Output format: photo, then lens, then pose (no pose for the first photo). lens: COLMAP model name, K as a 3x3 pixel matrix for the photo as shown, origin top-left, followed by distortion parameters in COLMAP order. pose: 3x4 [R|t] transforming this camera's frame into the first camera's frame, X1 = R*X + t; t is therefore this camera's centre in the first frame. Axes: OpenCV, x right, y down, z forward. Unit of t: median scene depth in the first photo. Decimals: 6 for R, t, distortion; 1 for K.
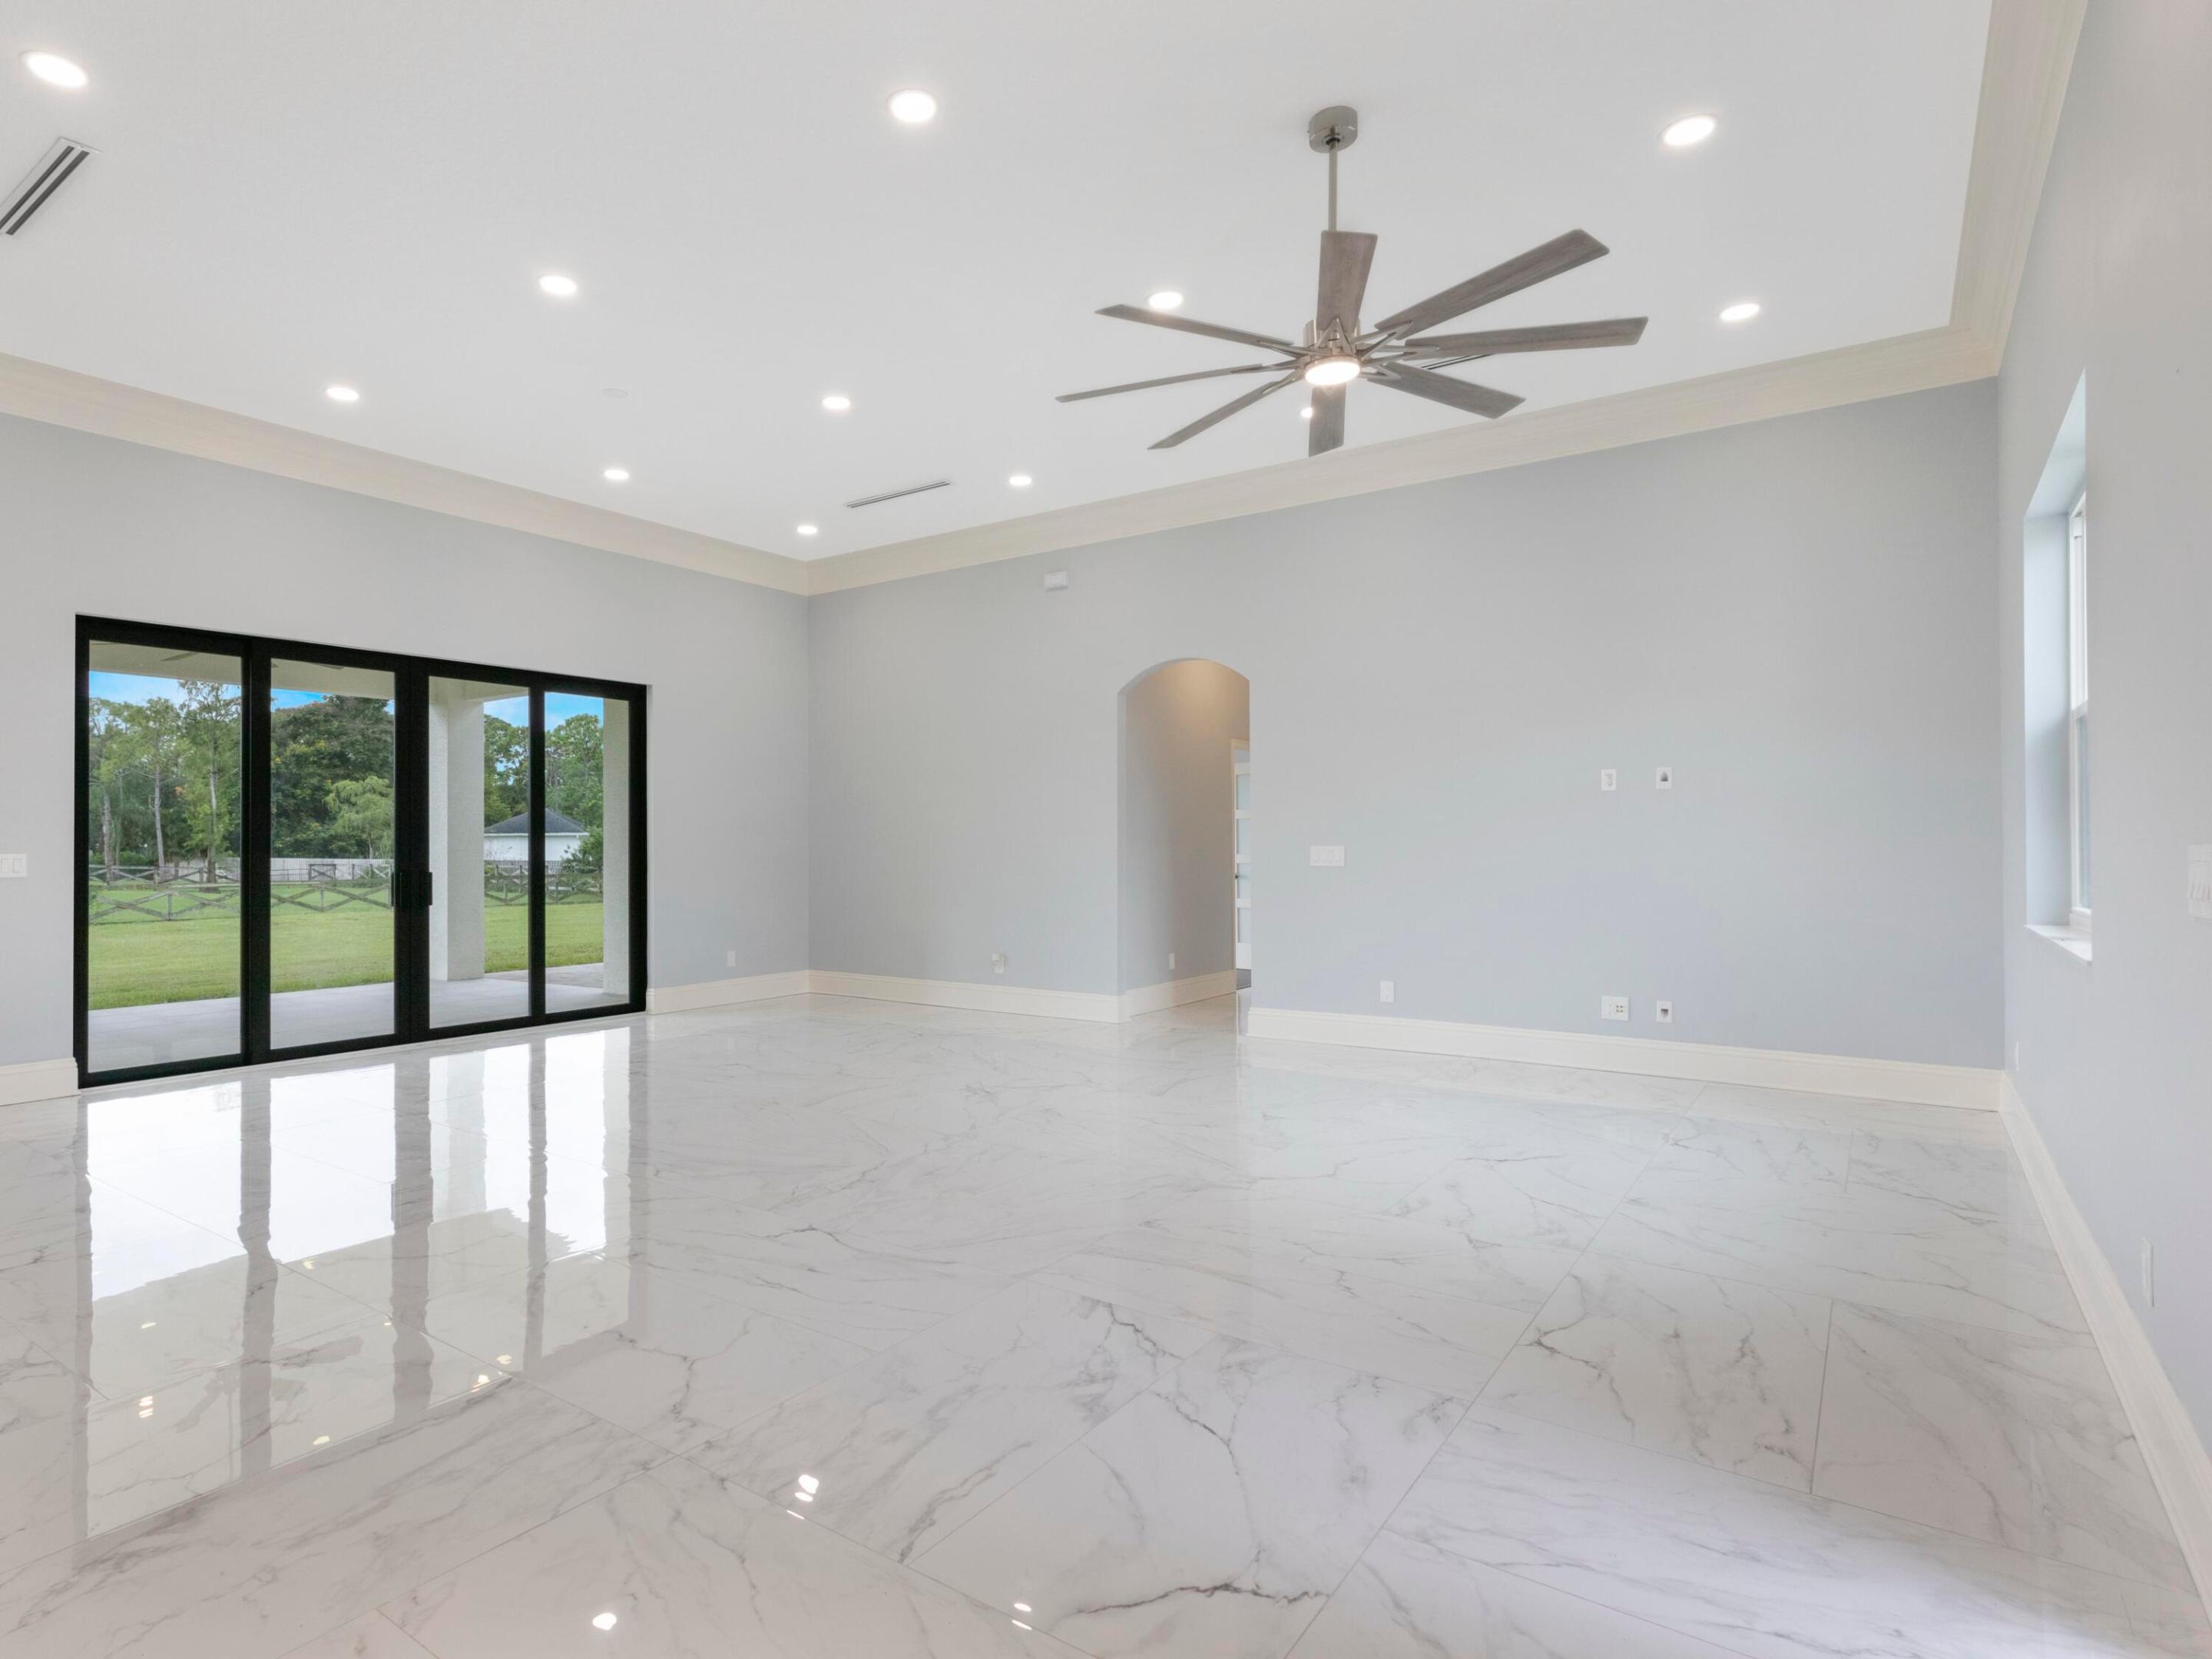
lens RADIAL K [[1149.0, 0, 1031.5], [0, 1149.0, 831.5], [0, 0, 1]] dist [0.015337, 0.000058]
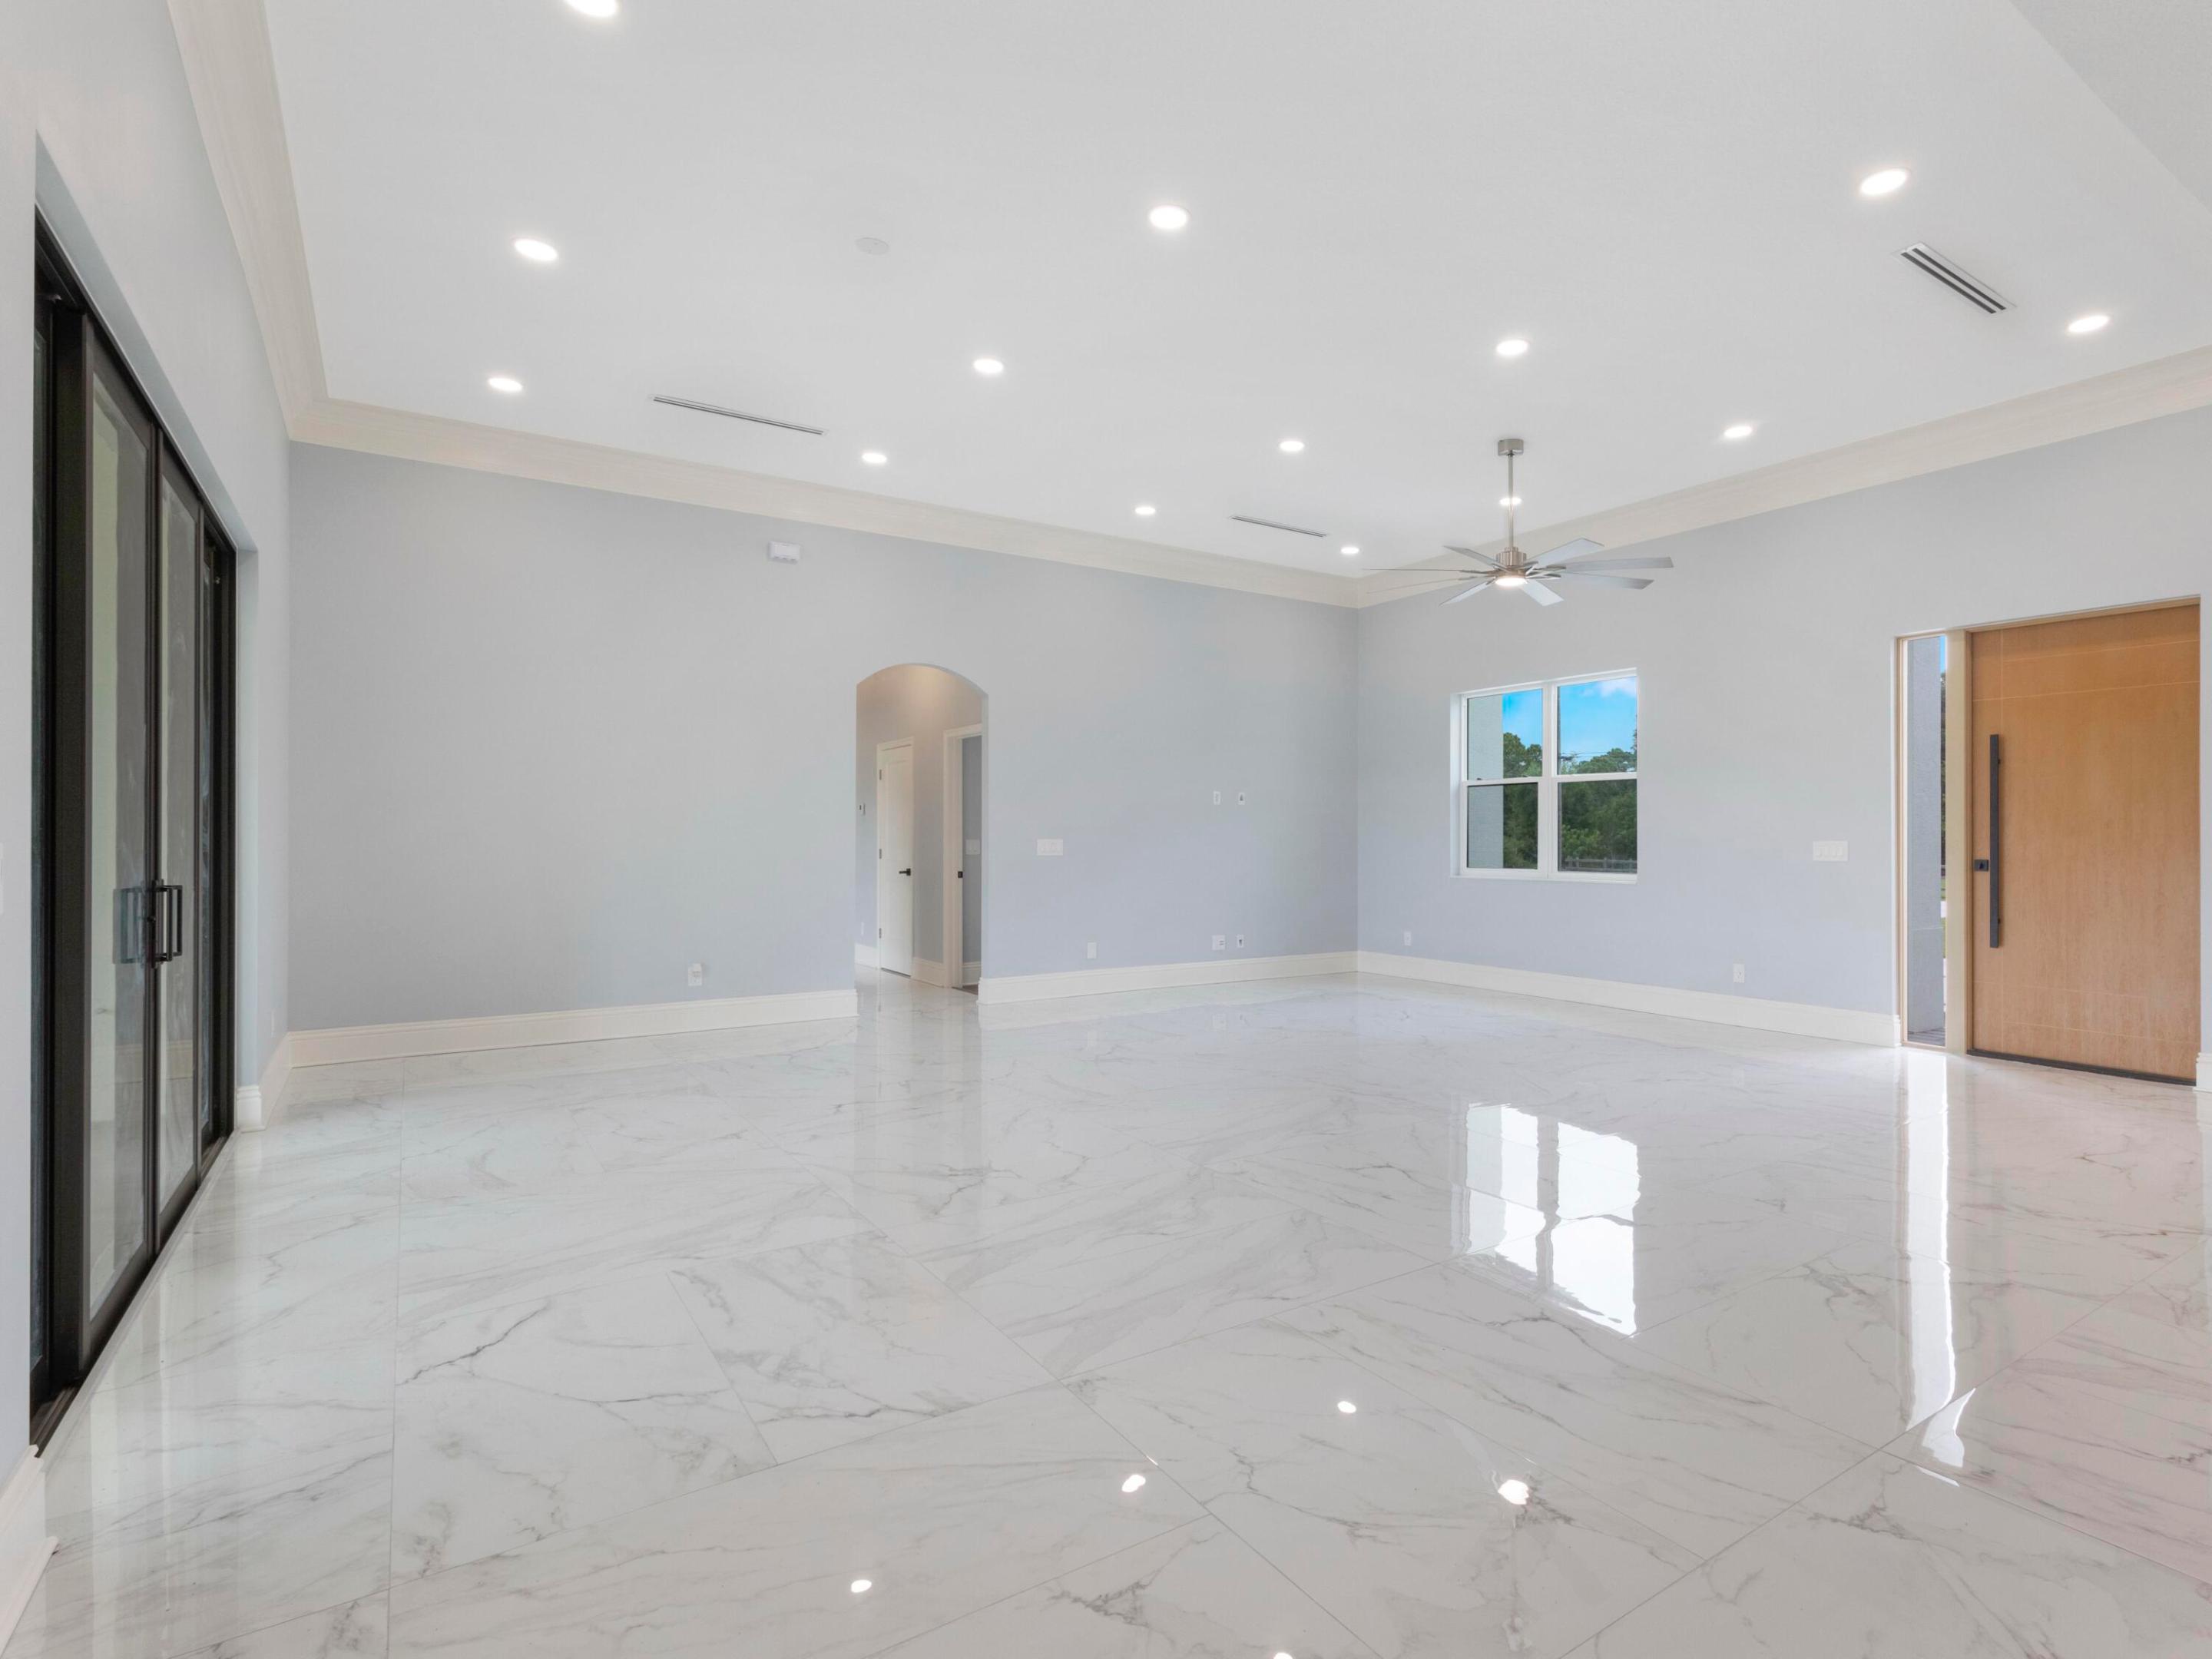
lens RADIAL K [[1066.2, 0, 1211.5], [0, 1066.2, 832.2], [0, 0, 1]] dist [-0.063443, 0.024863]
pose [[0.350860, 0.008620, 0.936388, -1.079954], [-0.014531, 0.999887, -0.003760, 0.009898], [-0.936315, -0.012287, 0.350946, 0.629473]]
